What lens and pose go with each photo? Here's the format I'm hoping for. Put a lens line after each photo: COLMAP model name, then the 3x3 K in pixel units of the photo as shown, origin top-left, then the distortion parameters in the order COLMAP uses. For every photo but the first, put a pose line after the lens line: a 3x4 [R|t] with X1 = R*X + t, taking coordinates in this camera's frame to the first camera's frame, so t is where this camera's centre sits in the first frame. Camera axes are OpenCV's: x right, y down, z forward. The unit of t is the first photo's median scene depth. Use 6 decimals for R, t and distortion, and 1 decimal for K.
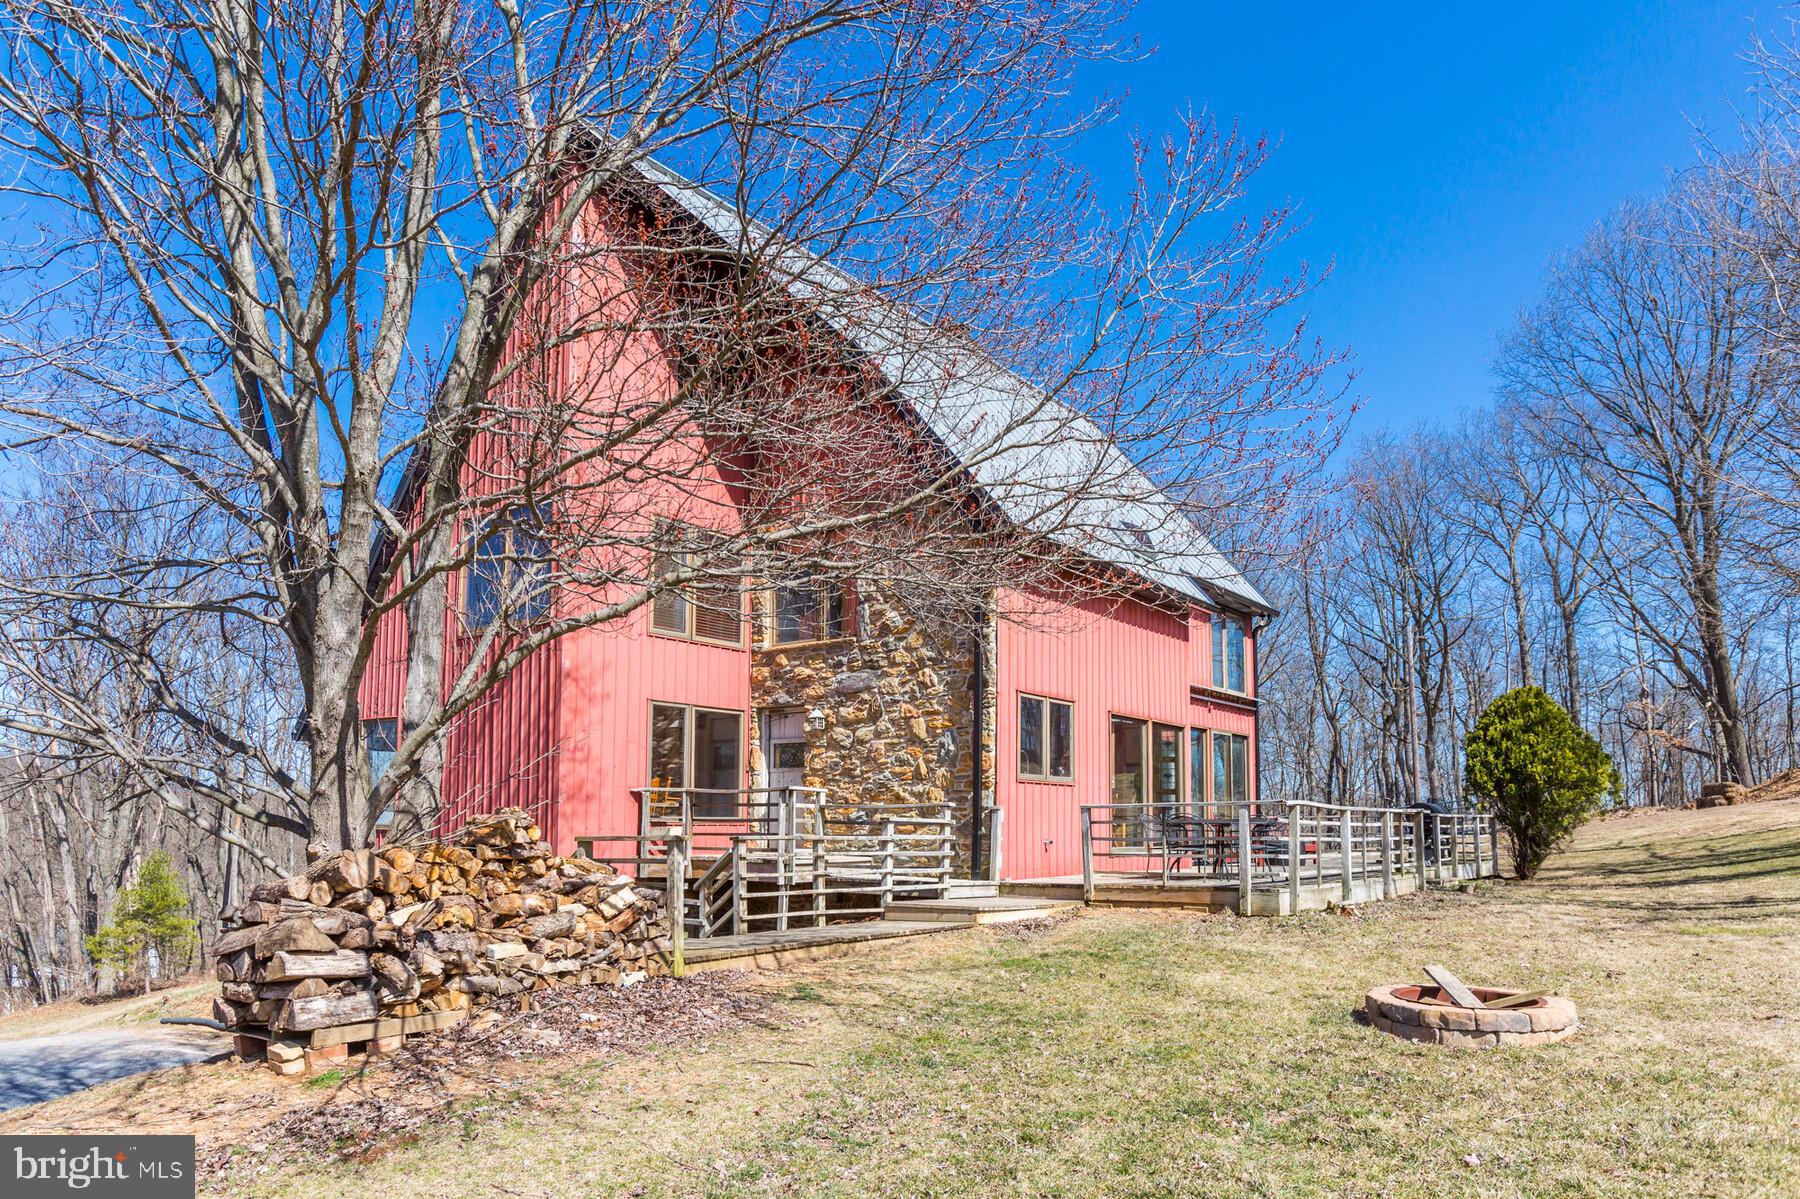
lens RADIAL K [[1163.8, 0, 905.5], [0, 1163.8, 739.3], [0, 0, 1]] dist [0.004868, 0.003174]
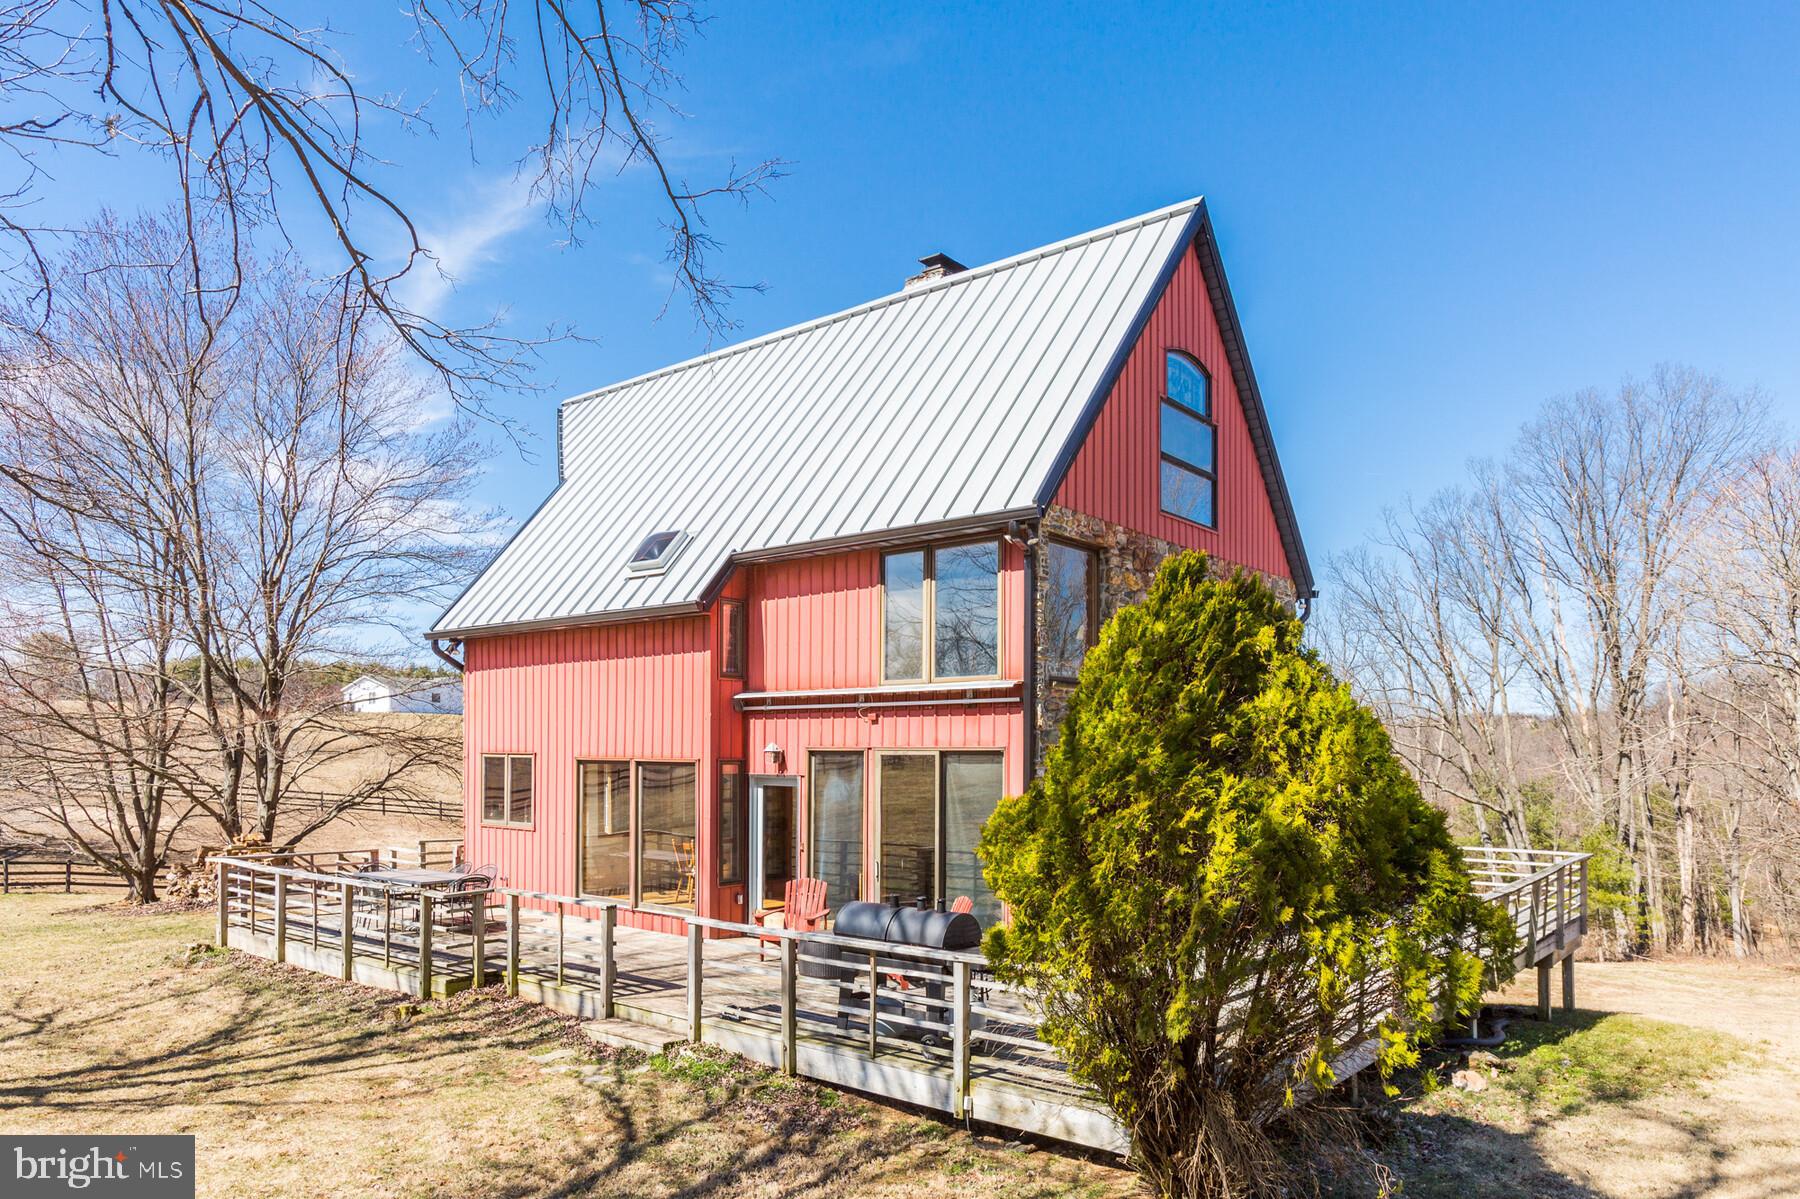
lens RADIAL K [[1163.8, 0, 905.5], [0, 1163.8, 739.3], [0, 0, 1]] dist [0.004868, 0.003174]
pose [[-0.046275, -0.017284, -0.998779, 1.360693], [0.067766, 0.997493, -0.020401, 0.000229], [0.996628, -0.068627, -0.044988, 1.570345]]
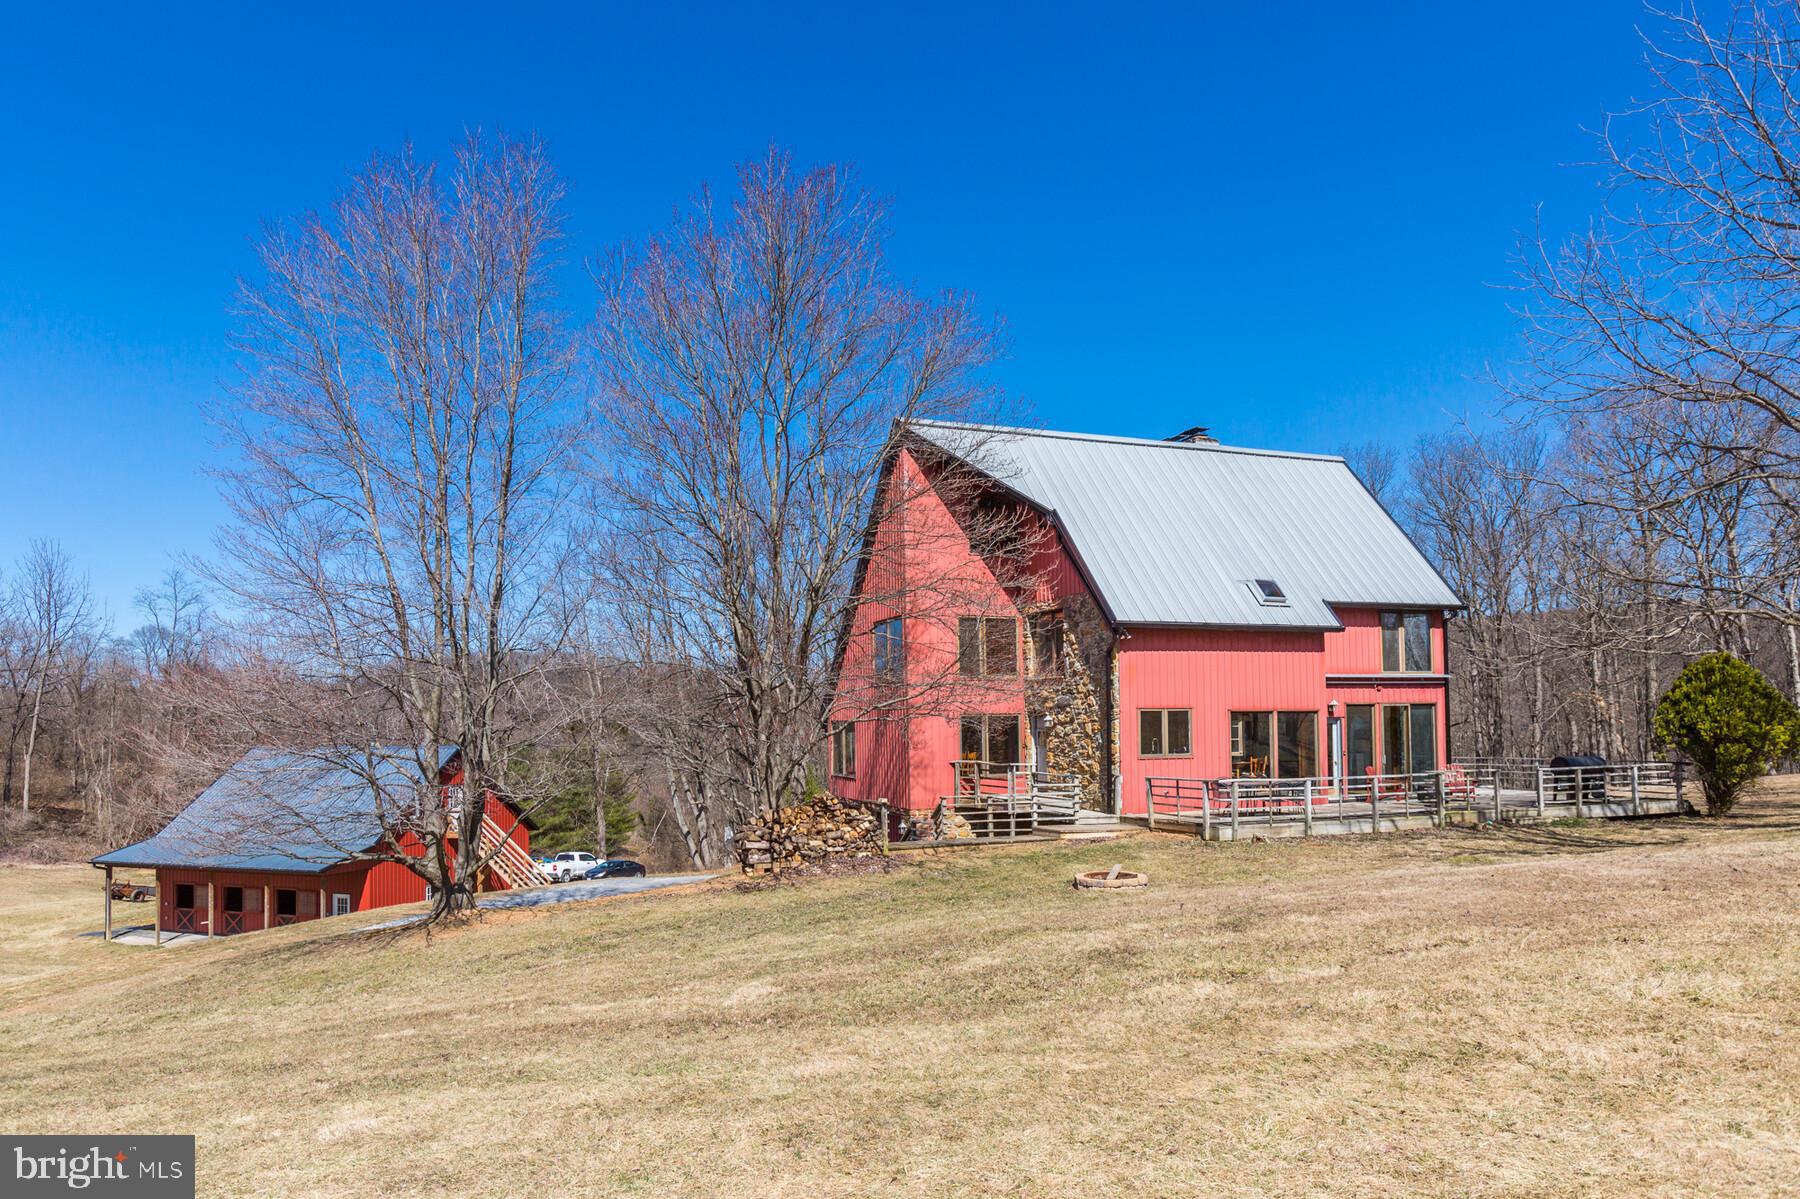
lens RADIAL K [[1151.5, 0, 846.4], [0, 1151.5, 677.4], [0, 0, 1]] dist [0.001373, 0.018986]
pose [[0.842687, -0.034847, -0.537275, 0.698308], [0.056431, 0.998123, 0.023772, -0.162588], [0.535438, -0.050351, 0.843072, -0.752475]]
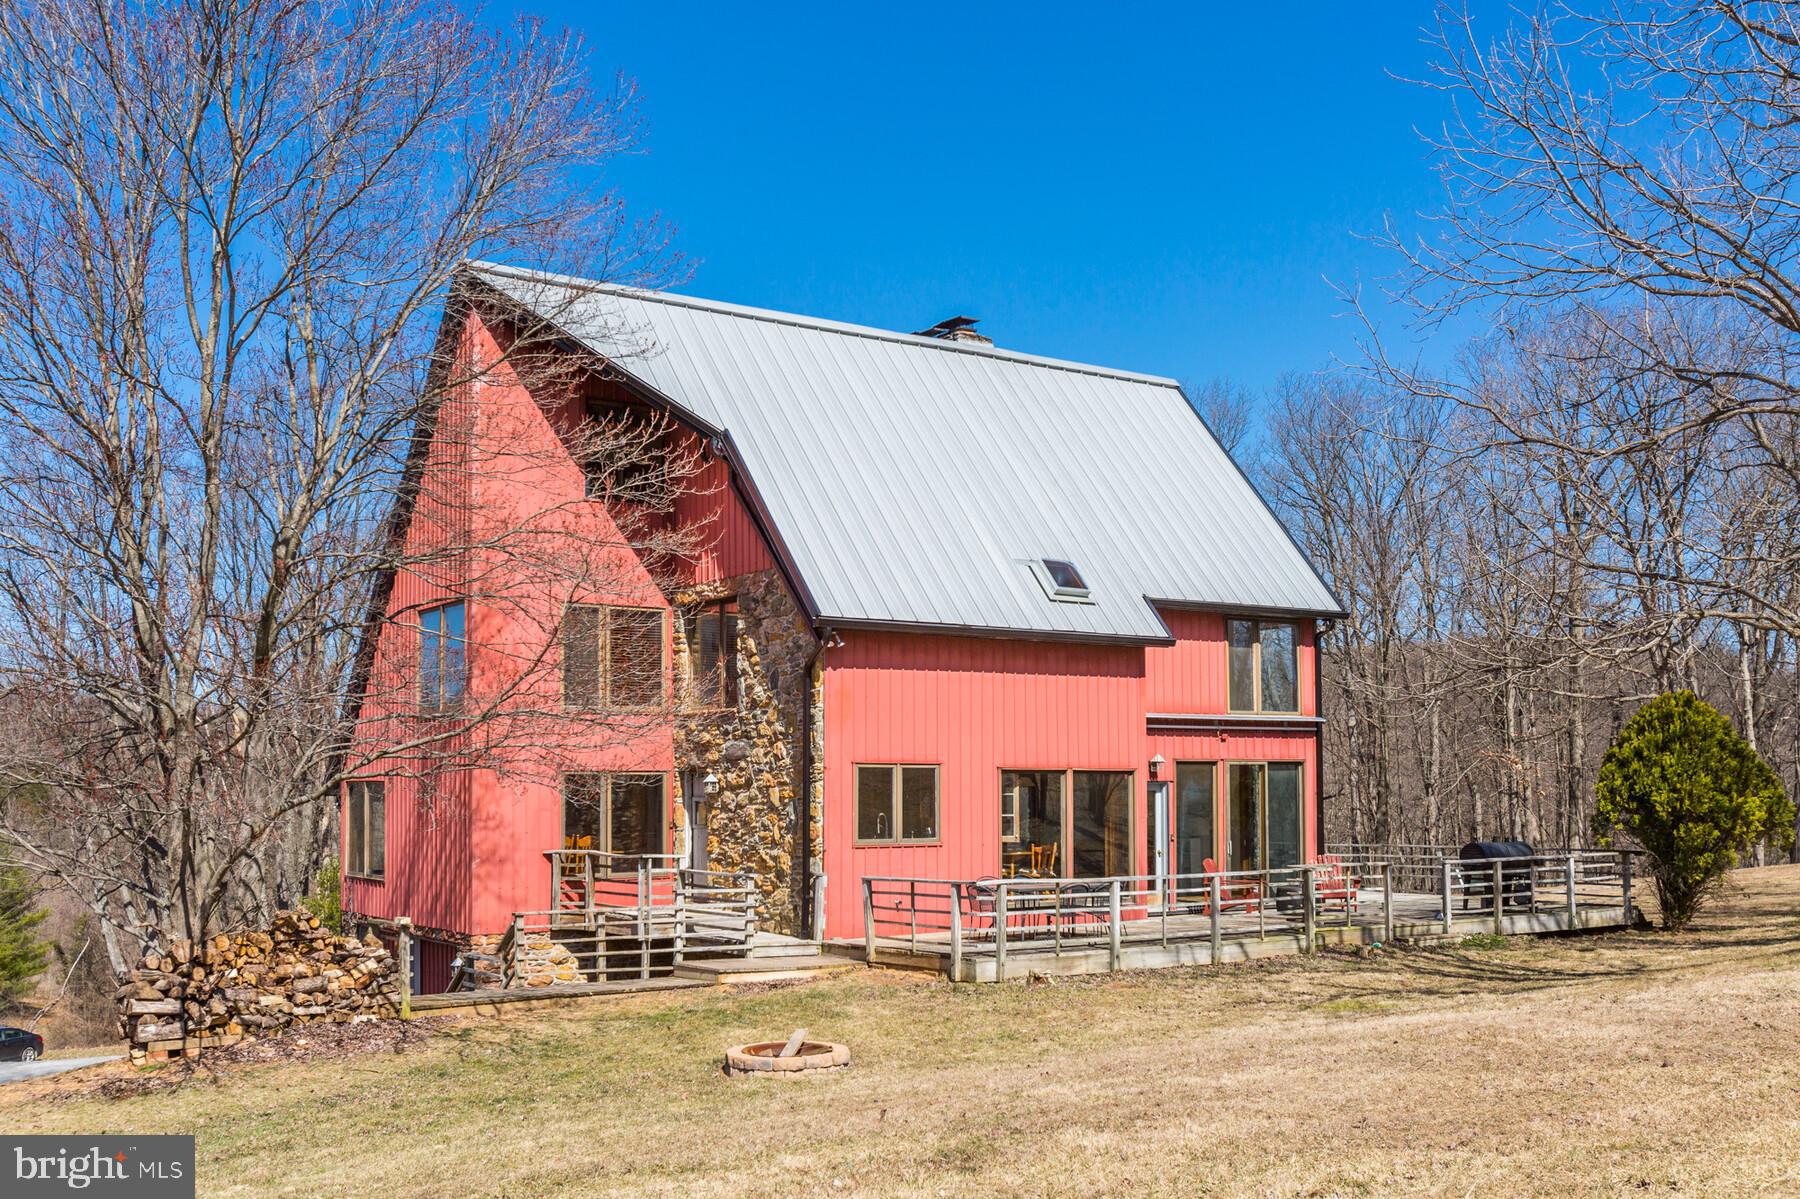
lens RADIAL K [[1799.4, 0, 871.8], [0, 1799.4, 690.4], [0, 0, 1]] dist [-0.001299, 0.016012]
pose [[0.946387, -0.026180, -0.321974, 0.676851], [0.033499, 0.999291, 0.017211, -0.142412], [0.321295, -0.027074, 0.946592, -0.589019]]
